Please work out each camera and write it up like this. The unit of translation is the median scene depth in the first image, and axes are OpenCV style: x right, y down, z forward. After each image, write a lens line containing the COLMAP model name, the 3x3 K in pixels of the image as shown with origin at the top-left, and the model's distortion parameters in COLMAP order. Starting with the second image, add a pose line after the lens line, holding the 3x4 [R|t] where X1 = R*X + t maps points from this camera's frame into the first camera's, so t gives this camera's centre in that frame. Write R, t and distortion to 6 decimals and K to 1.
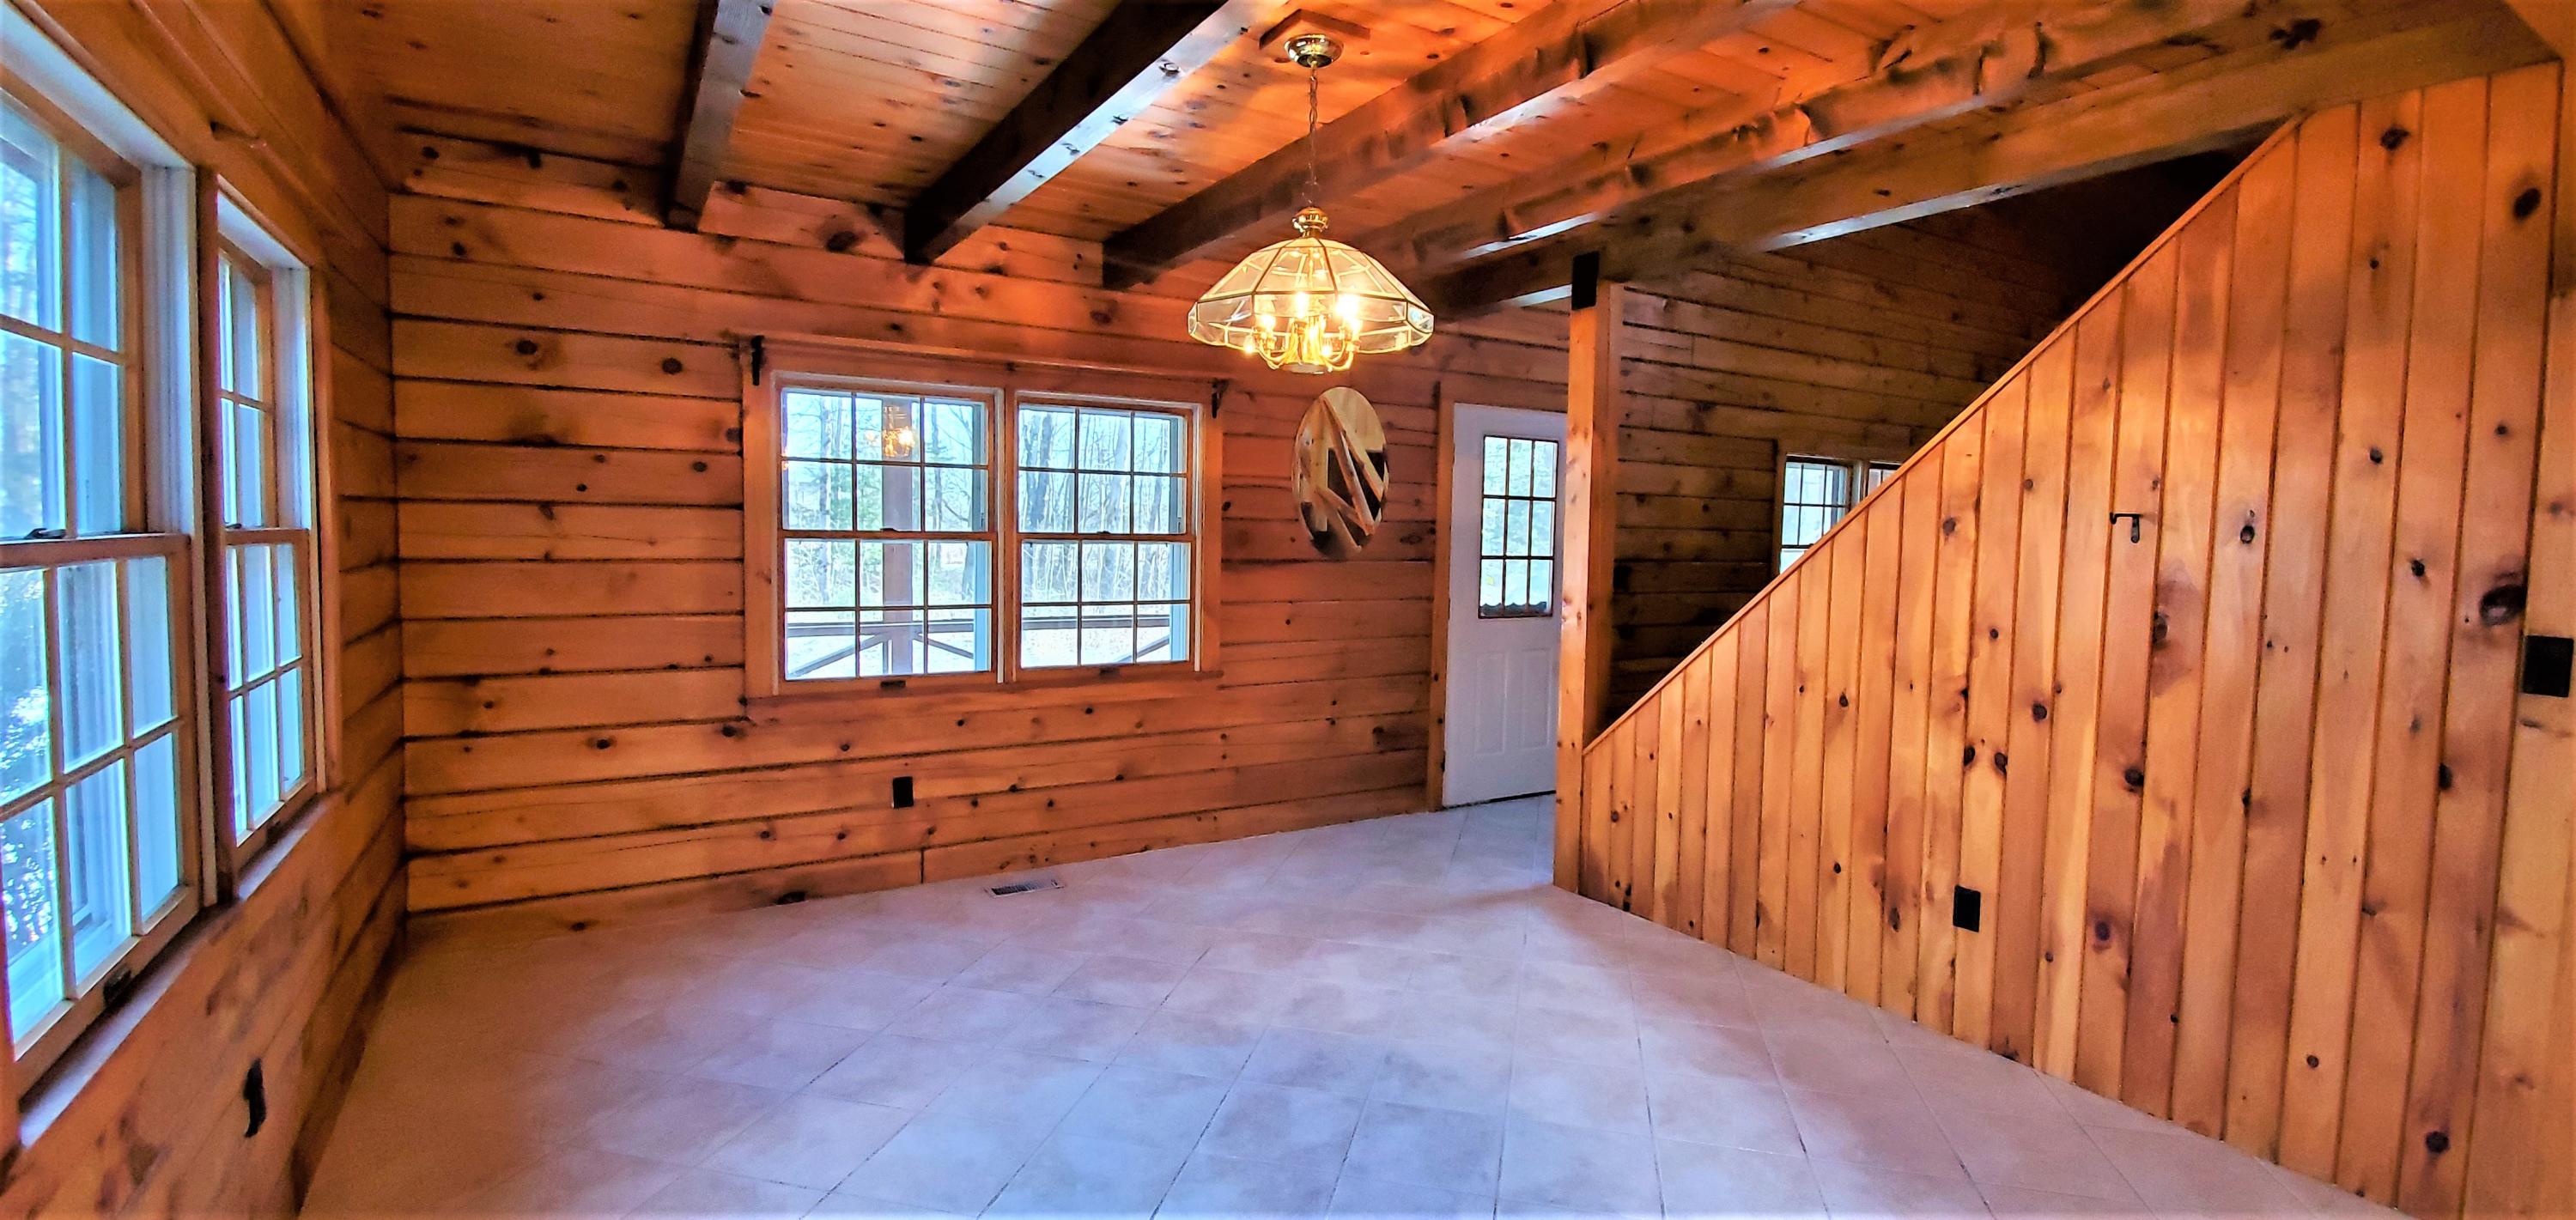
lens RADIAL K [[1138.2, 0, 1307.3], [0, 1138.2, 593.3], [0, 0, 1]] dist [0.003399, -0.011783]
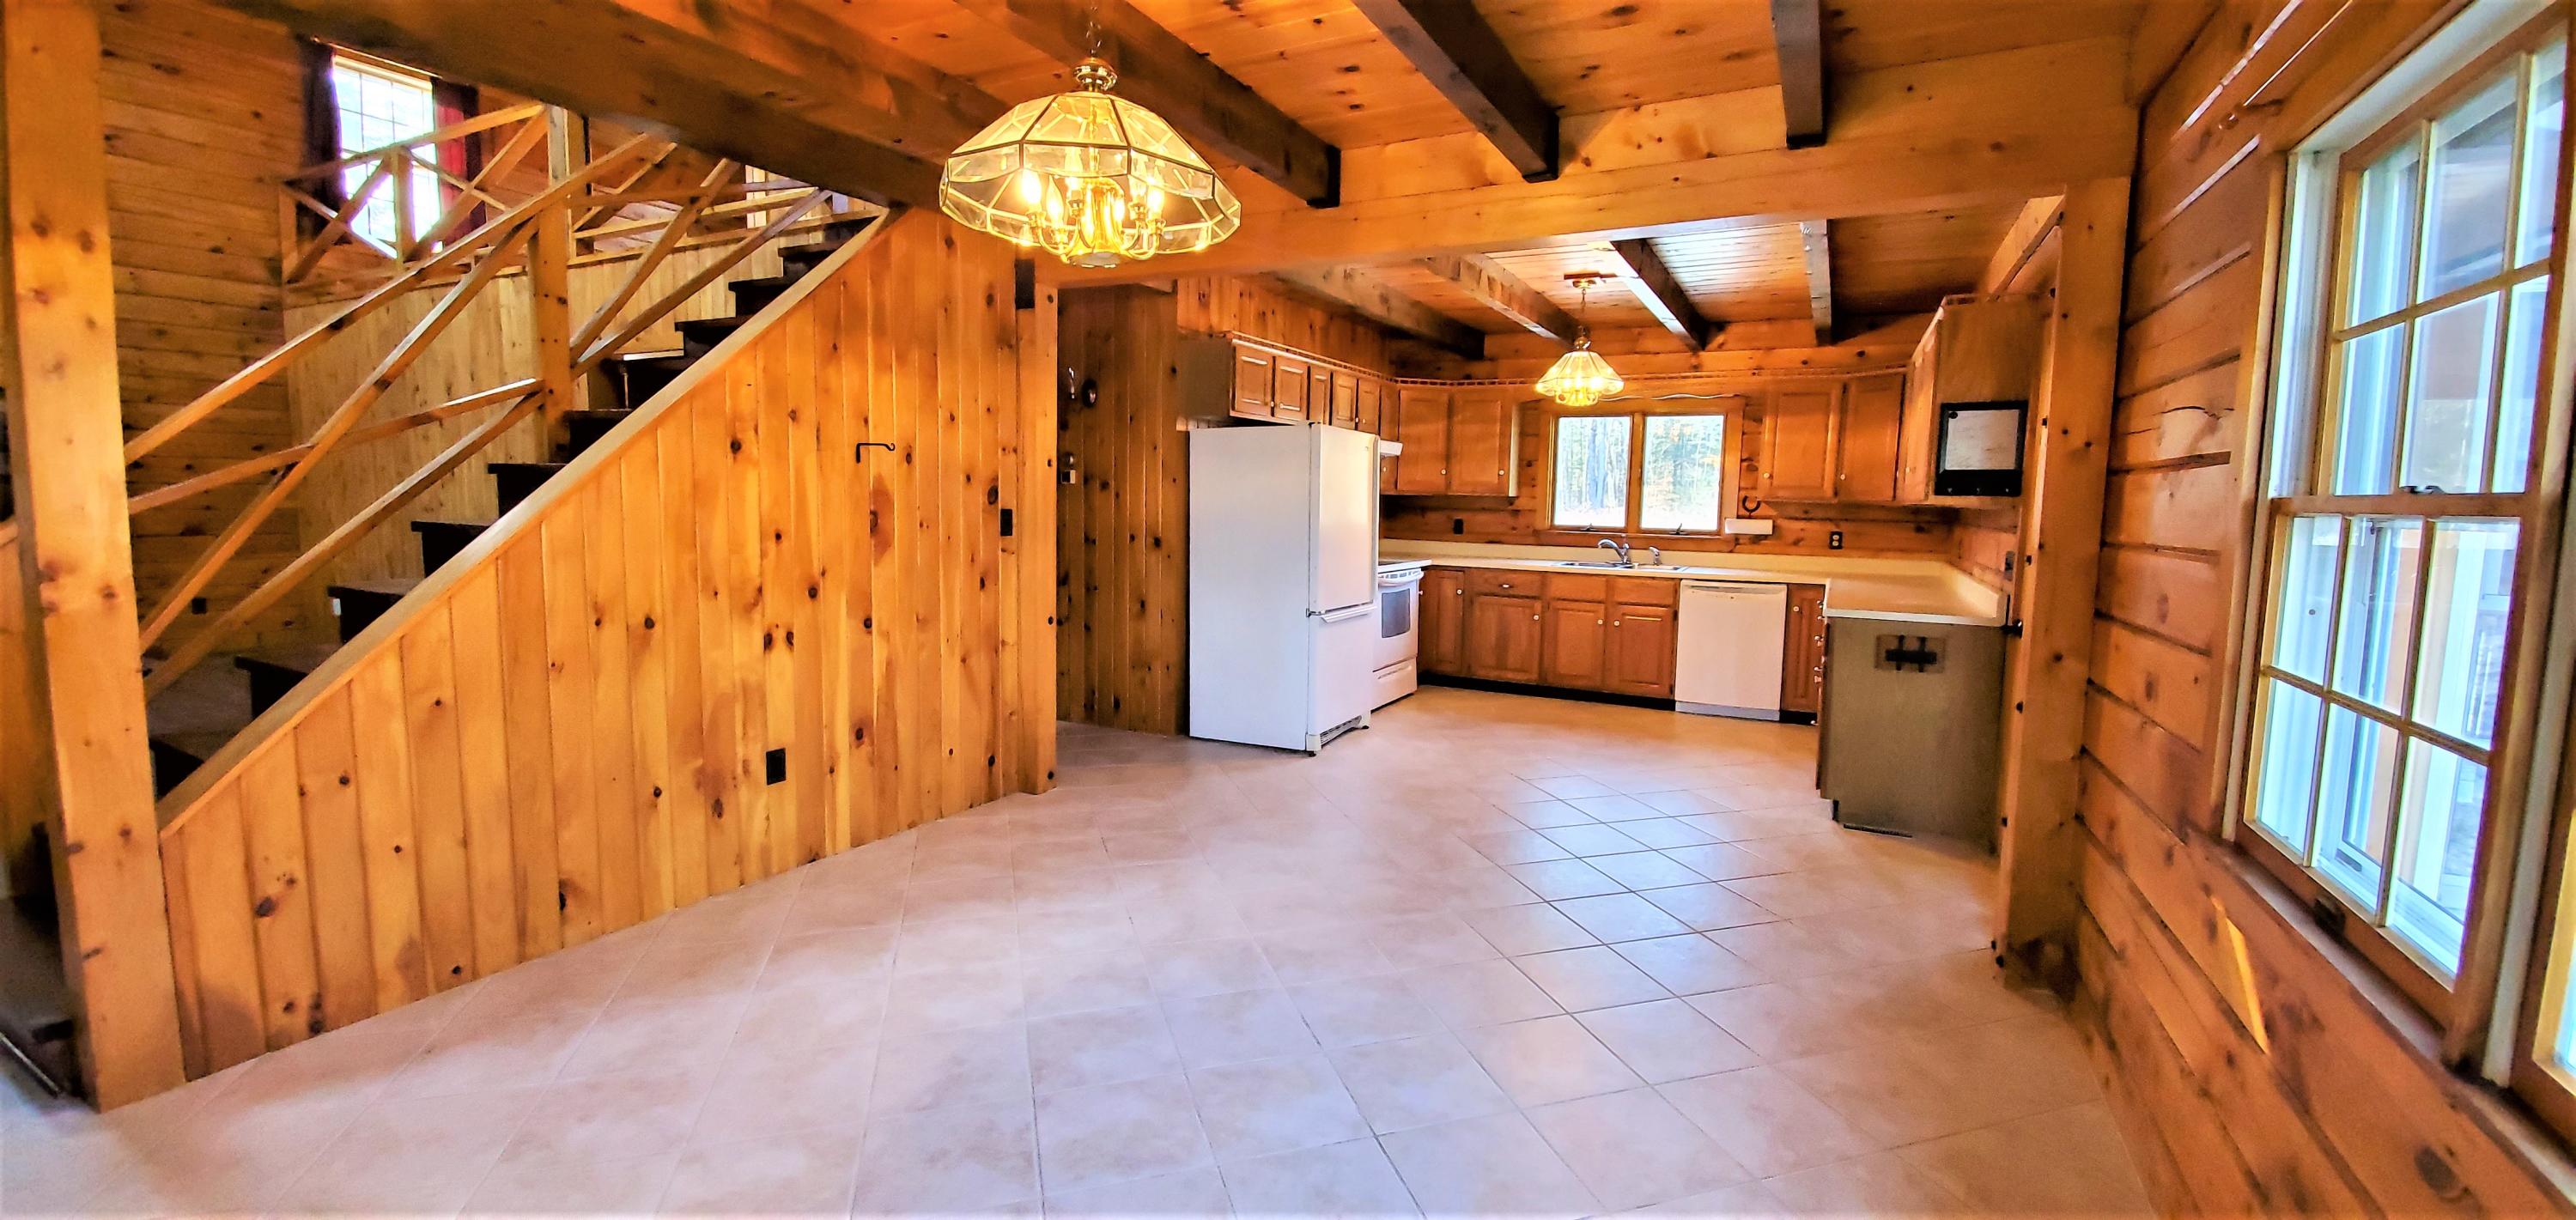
lens RADIAL K [[1023.4, 0, 1297.1], [0, 1023.4, 605.5], [0, 0, 1]] dist [0.004045, -0.012535]
pose [[-0.499750, -0.123173, 0.857367, -0.601275], [0.022777, 0.987626, 0.155163, -0.046860], [-0.865870, 0.097071, -0.490761, 1.027509]]
